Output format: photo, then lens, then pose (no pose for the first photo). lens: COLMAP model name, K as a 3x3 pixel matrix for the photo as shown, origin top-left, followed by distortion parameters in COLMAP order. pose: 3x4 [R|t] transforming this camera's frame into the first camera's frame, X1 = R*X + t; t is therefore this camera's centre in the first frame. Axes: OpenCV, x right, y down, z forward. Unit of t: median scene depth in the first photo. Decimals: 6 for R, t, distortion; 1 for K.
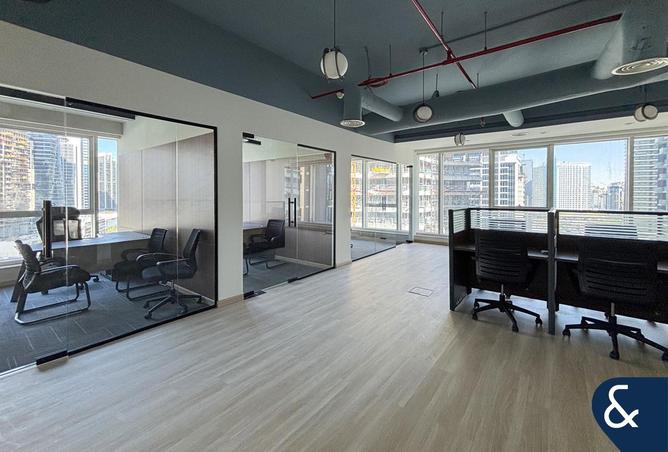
lens RADIAL K [[277.4, 0, 333.1], [0, 277.4, 195.9], [0, 0, 1]] dist [0.001005, 0.000032]
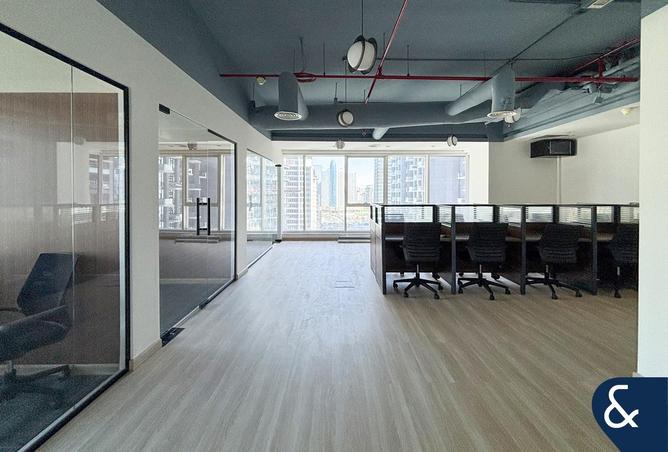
lens RADIAL K [[277.4, 0, 333.1], [0, 277.4, 195.9], [0, 0, 1]] dist [0.001005, 0.000032]
pose [[0.796131, -0.006253, 0.605092, -0.373545], [0.004193, 0.999980, 0.004817, -0.002085], [-0.605110, -0.001298, 0.796141, 0.183242]]
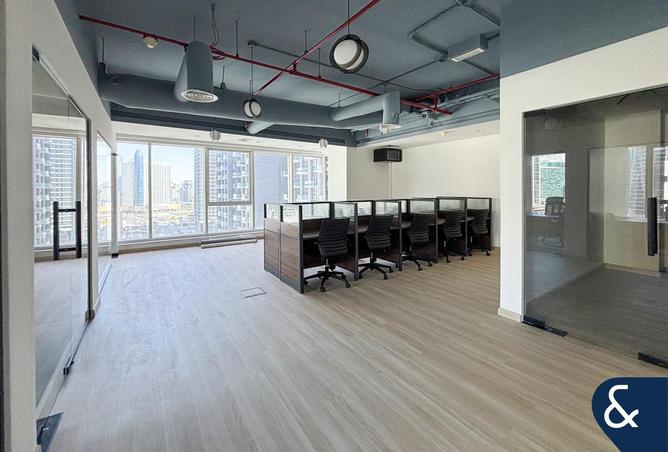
lens RADIAL K [[280.8, 0, 326.7], [0, 280.8, 190.9], [0, 0, 1]] dist [0.002507, 0.000062]
pose [[0.336112, -0.006319, 0.941801, -0.531299], [0.009992, 0.999945, 0.003143, -0.009927], [-0.941769, 0.008354, 0.336156, 0.441304]]
